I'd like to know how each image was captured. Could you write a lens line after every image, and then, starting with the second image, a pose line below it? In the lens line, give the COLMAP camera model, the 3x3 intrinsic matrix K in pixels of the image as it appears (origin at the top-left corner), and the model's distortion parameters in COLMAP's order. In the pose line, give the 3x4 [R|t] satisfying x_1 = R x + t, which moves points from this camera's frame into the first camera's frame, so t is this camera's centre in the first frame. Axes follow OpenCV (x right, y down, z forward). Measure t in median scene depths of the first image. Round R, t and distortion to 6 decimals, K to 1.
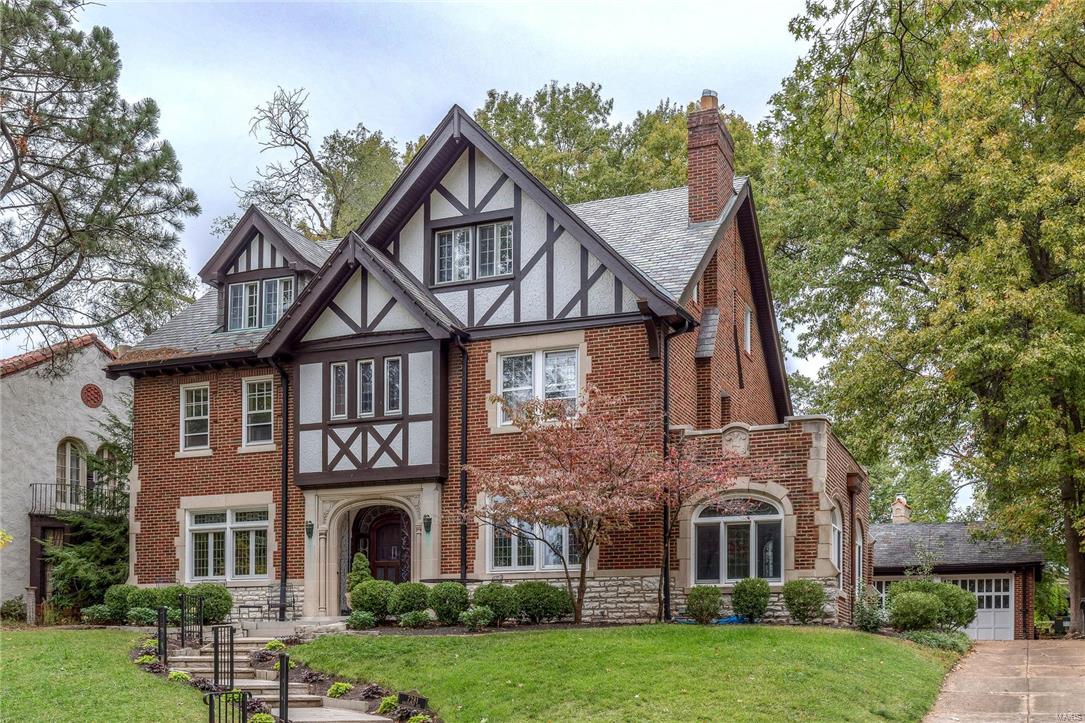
lens RADIAL K [[1111.1, 0, 542.4], [0, 1111.1, 361.8], [0, 0, 1]] dist [0.016828, 0.000000]
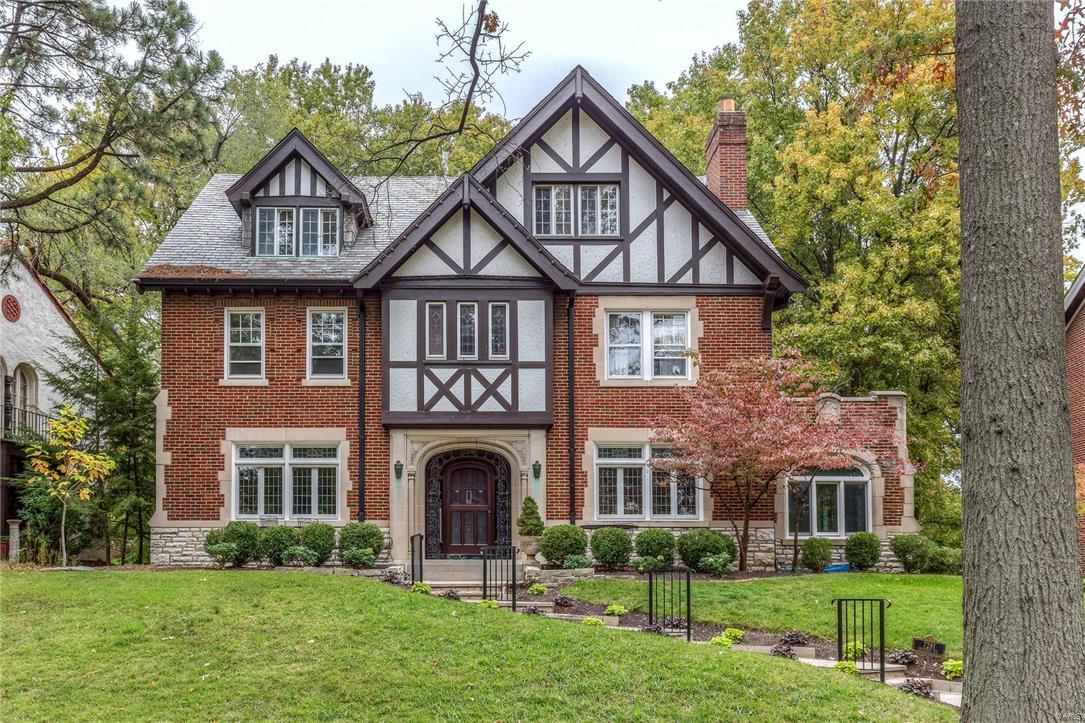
lens RADIAL K [[996.9, 0, 542.1], [0, 996.9, 331.9], [0, 0, 1]] dist [0.006118, 0.000000]
pose [[0.932676, 0.096053, 0.347692, -0.407327], [-0.093940, 0.995313, -0.022972, 0.039298], [-0.348268, -0.011237, 0.937327, 0.142180]]
